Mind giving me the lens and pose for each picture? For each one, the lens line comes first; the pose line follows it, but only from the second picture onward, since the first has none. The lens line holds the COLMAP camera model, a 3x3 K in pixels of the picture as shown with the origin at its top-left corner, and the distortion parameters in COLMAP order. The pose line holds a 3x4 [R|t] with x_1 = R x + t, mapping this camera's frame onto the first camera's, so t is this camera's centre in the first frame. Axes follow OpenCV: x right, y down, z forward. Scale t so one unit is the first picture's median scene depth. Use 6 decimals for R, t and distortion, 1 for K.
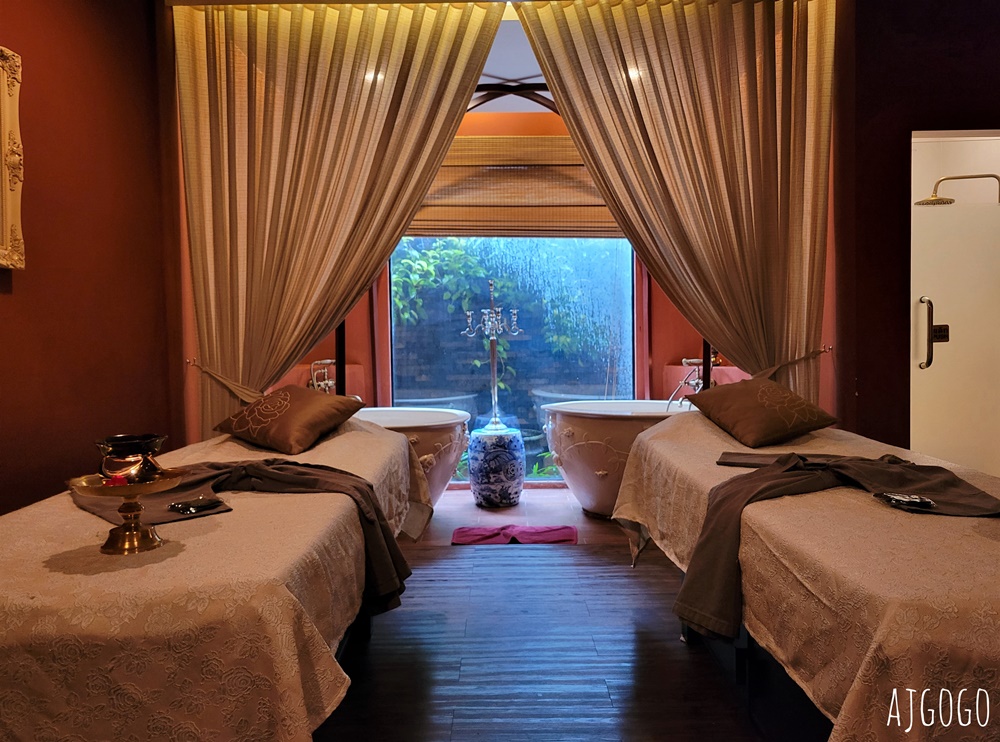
lens RADIAL K [[747.6, 0, 500.0], [0, 747.6, 372.3], [0, 0, 1]] dist [0.037394, -0.030092]
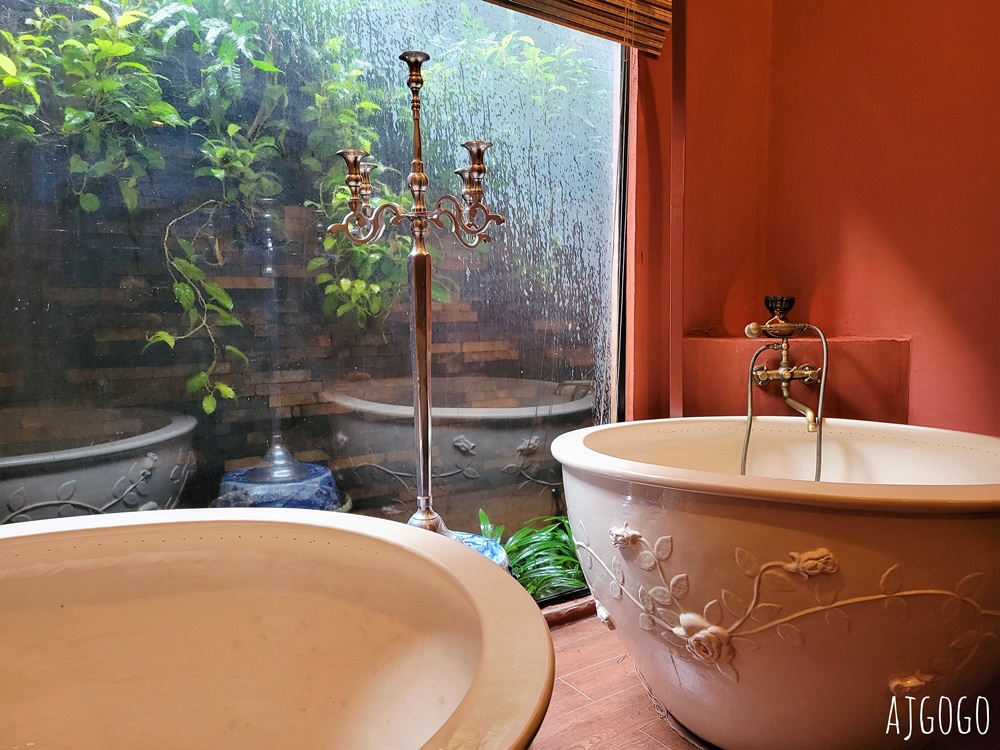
lens RADIAL K [[747.6, 0, 500.2], [0, 747.6, 375.9], [0, 0, 1]] dist [0.037394, -0.030092]
pose [[0.815921, -0.036653, 0.577001, -0.122283], [0.017604, 0.999101, 0.038572, -0.004494], [-0.577896, -0.021314, 0.815832, 0.558764]]
